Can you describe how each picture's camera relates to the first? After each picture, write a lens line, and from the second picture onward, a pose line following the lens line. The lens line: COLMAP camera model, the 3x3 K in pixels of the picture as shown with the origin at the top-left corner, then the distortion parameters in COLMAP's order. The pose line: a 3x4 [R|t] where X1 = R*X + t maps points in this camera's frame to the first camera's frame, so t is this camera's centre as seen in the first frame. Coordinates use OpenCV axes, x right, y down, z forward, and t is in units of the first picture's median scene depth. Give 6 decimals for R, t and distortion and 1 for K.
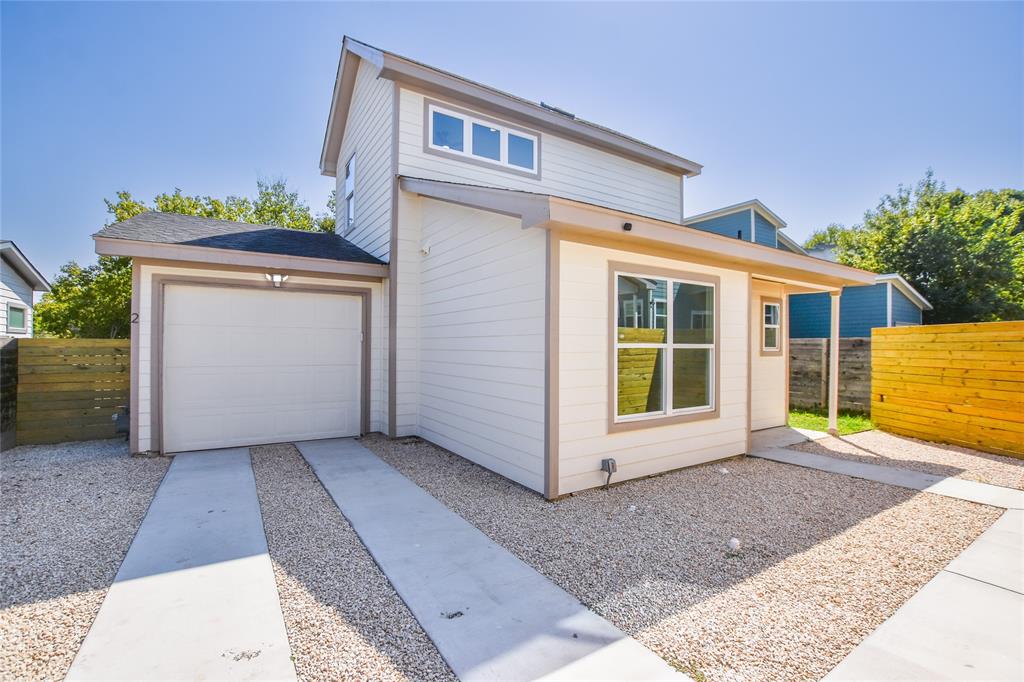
lens RADIAL K [[453.6, 0, 513.5], [0, 453.6, 343.5], [0, 0, 1]] dist [-0.034108, 0.004105]
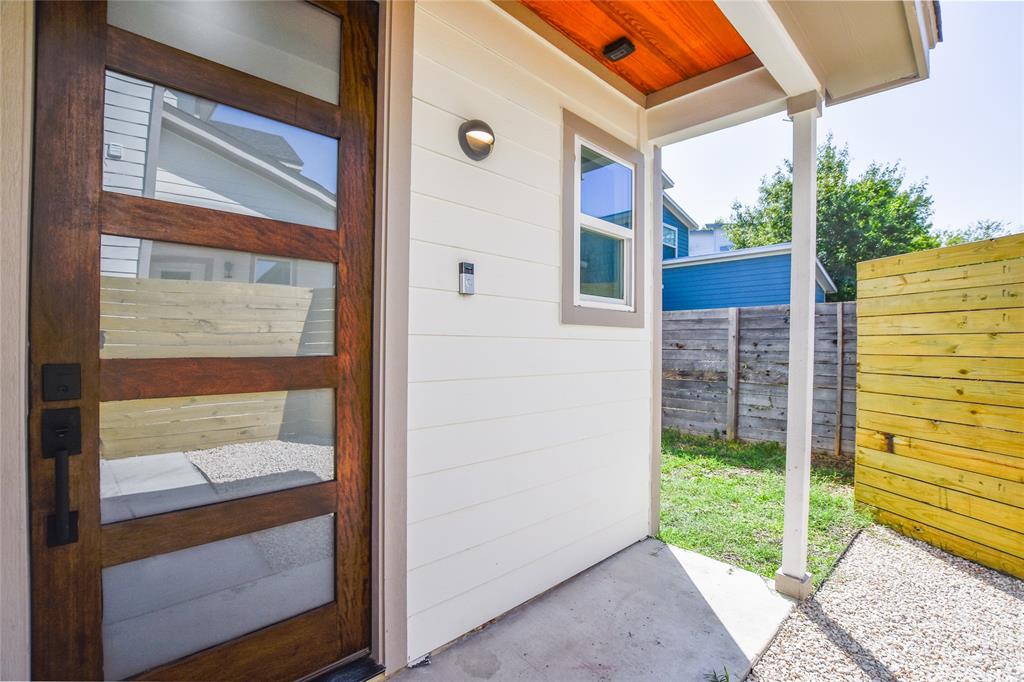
lens RADIAL K [[453.6, 0, 511.6], [0, 453.6, 341.9], [0, 0, 1]] dist [-0.034108, 0.004105]
pose [[0.980780, 0.003643, 0.195085, 0.429393], [-0.003865, 0.999992, 0.000758, 0.036923], [-0.195080, -0.001497, 0.980786, 0.675347]]
